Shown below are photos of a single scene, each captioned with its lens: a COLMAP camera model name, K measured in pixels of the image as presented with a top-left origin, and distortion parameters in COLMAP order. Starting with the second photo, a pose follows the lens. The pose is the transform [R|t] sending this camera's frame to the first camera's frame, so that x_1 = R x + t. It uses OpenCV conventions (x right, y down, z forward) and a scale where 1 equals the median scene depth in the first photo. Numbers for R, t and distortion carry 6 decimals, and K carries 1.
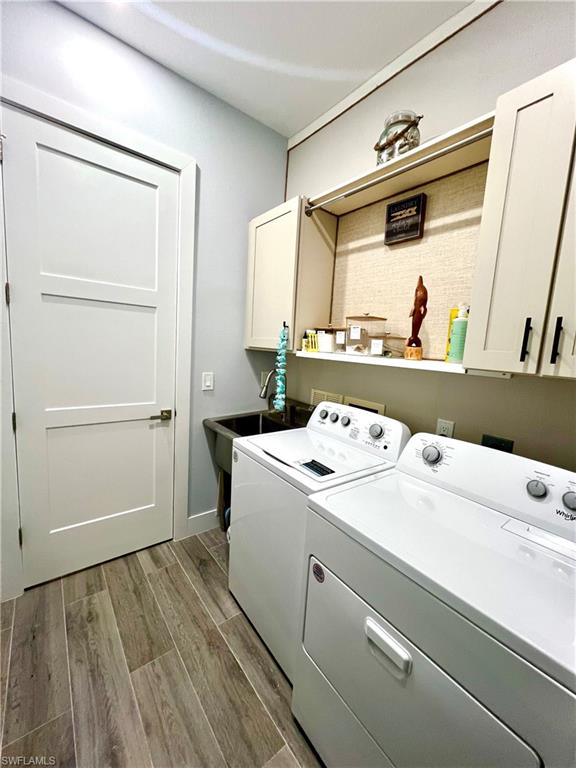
lens RADIAL K [[307.5, 0, 288.0], [0, 307.5, 384.0], [0, 0, 1]] dist [0.000522, 0.000148]
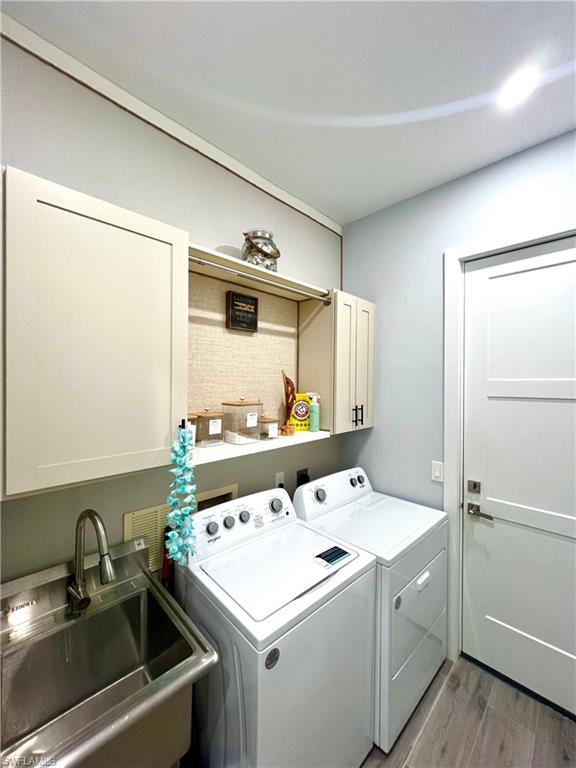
lens RADIAL K [[307.5, 0, 288.0], [0, 307.5, 384.0], [0, 0, 1]] dist [0.000522, 0.000148]
pose [[-0.122205, -0.070777, 0.989978, -0.751774], [0.116236, 0.989570, 0.085096, -0.353790], [-0.985675, 0.125470, -0.112703, 1.001309]]
